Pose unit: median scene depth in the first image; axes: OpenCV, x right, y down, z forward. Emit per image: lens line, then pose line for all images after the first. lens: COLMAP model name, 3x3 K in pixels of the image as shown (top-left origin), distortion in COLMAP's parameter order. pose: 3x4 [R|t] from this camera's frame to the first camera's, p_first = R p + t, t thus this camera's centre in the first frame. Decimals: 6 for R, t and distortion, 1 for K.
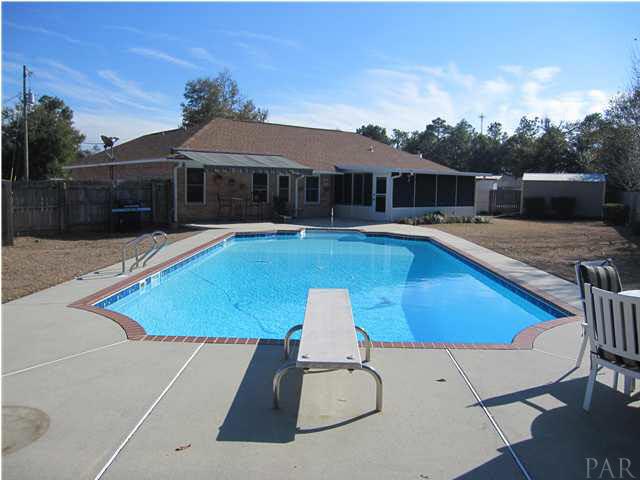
lens RADIAL K [[530.8, 0, 316.7], [0, 530.8, 239.2], [0, 0, 1]] dist [-0.053083, 0.009485]
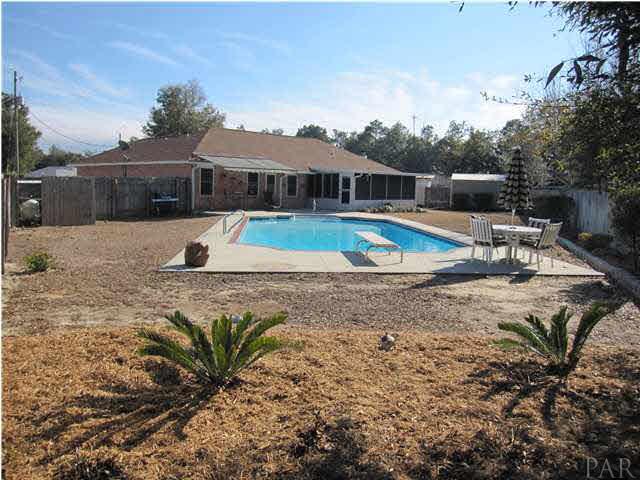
lens RADIAL K [[530.8, 0, 316.7], [0, 530.8, 239.2], [0, 0, 1]] dist [-0.053083, 0.009485]
pose [[0.992576, -0.005033, 0.121525, -0.077221], [0.004321, 0.999972, 0.006115, 0.020001], [-0.121552, -0.005544, 0.992570, -0.200854]]
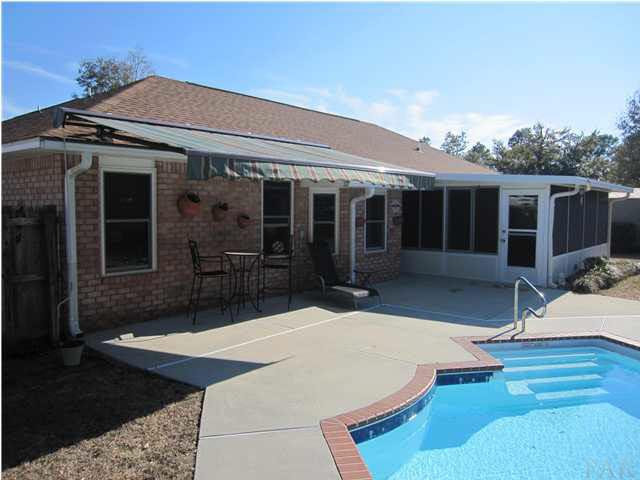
lens RADIAL K [[530.8, 0, 316.7], [0, 530.8, 239.2], [0, 0, 1]] dist [-0.053083, 0.009485]
pose [[0.982183, -0.023777, 0.186414, -0.109543], [0.030549, 0.998970, -0.033539, -0.047234], [-0.185425, 0.038637, 0.981899, 0.400423]]
